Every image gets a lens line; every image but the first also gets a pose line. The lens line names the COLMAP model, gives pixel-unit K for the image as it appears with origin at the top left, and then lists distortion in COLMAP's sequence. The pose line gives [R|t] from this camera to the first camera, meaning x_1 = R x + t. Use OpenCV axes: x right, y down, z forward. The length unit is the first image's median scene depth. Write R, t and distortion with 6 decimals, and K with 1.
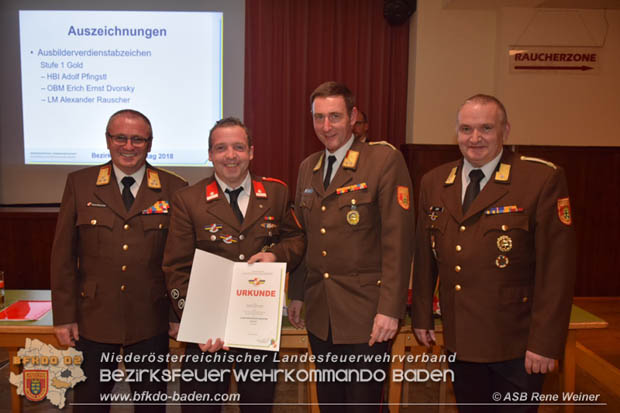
lens RADIAL K [[451.2, 0, 325.1], [0, 451.2, 204.3], [0, 0, 1]] dist [-0.041647, -0.003481]
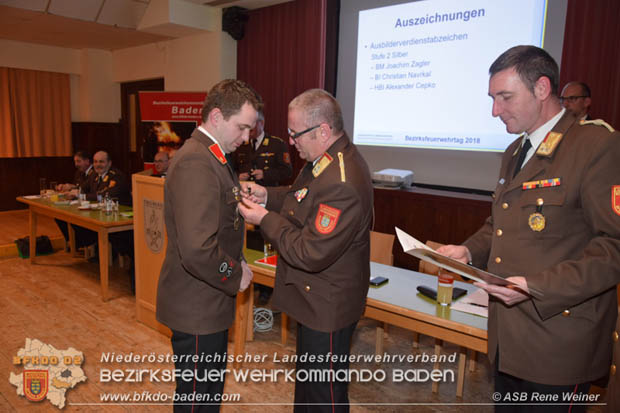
lens RADIAL K [[451.2, 0, 308.5], [0, 451.2, 207.3], [0, 0, 1]] dist [-0.041647, -0.003481]
pose [[0.746285, 0.114510, -0.655703, 0.257427], [-0.088266, 0.993416, 0.073028, -0.015590], [0.659748, 0.003376, 0.751479, 0.183246]]
